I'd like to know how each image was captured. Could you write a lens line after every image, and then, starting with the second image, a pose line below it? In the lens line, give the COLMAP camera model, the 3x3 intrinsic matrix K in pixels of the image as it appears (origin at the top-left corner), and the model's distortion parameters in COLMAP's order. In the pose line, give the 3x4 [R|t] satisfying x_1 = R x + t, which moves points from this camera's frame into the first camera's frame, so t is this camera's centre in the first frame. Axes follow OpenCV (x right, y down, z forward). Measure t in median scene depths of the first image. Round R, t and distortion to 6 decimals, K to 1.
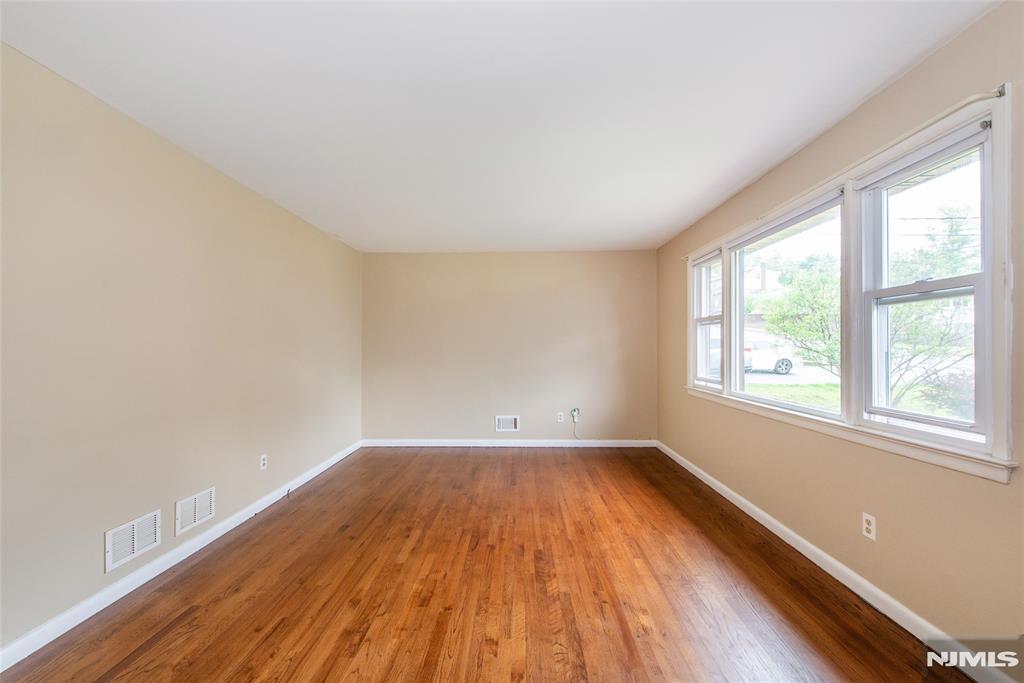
lens RADIAL K [[407.9, 0, 501.3], [0, 407.9, 348.4], [0, 0, 1]] dist [0.003221, -0.001909]
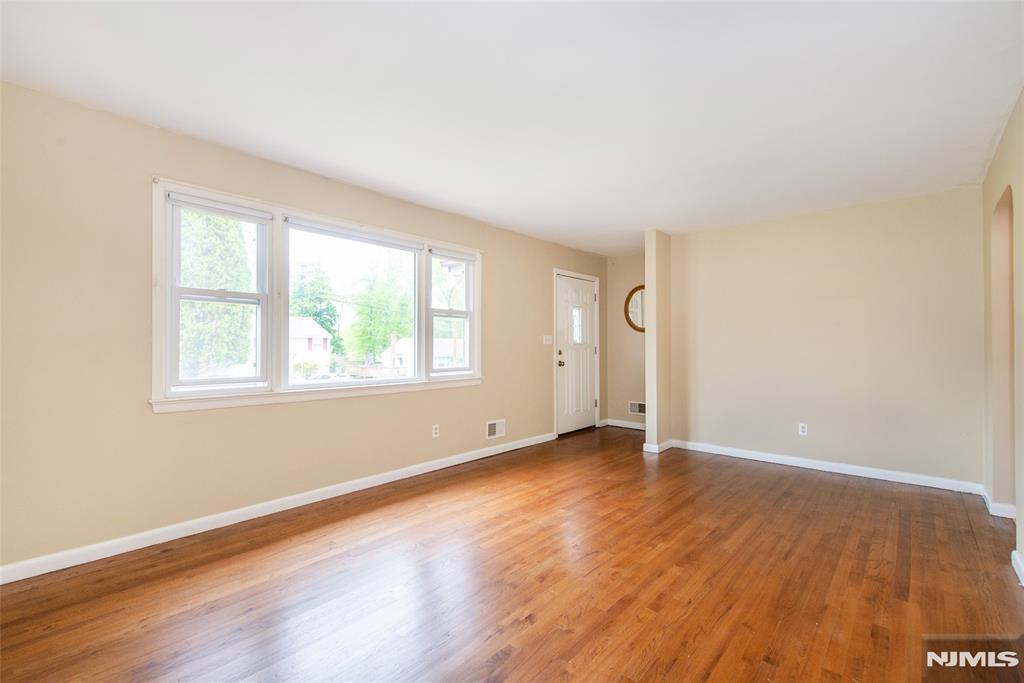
lens RADIAL K [[450.2, 0, 513.5], [0, 450.2, 345.0], [0, 0, 1]] dist [0.009876, -0.002797]
pose [[-0.779614, 0.002099, 0.626257, -0.502089], [0.002014, 0.999998, -0.000845, 0.023389], [-0.626258, 0.000603, -0.779616, 1.706587]]
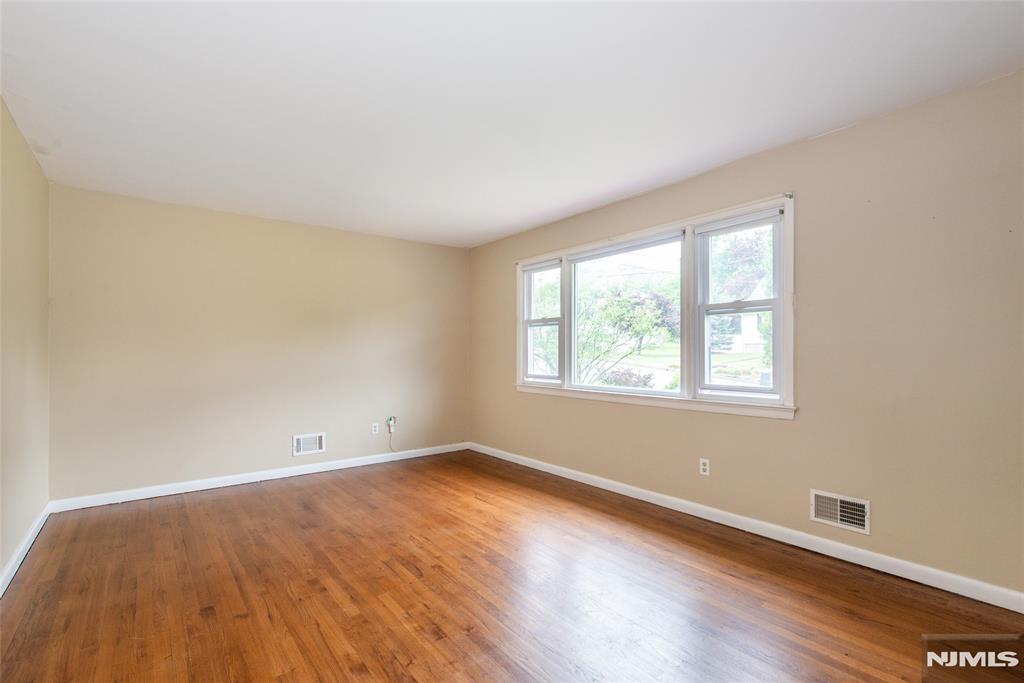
lens RADIAL K [[477.8, 0, 501.0], [0, 477.8, 354.4], [0, 0, 1]] dist [0.006372, -0.000992]
pose [[0.775437, -0.001655, 0.631423, -0.514696], [0.002457, 0.999997, -0.000397, 0.024367], [-0.631421, 0.001859, 0.775438, 0.097340]]
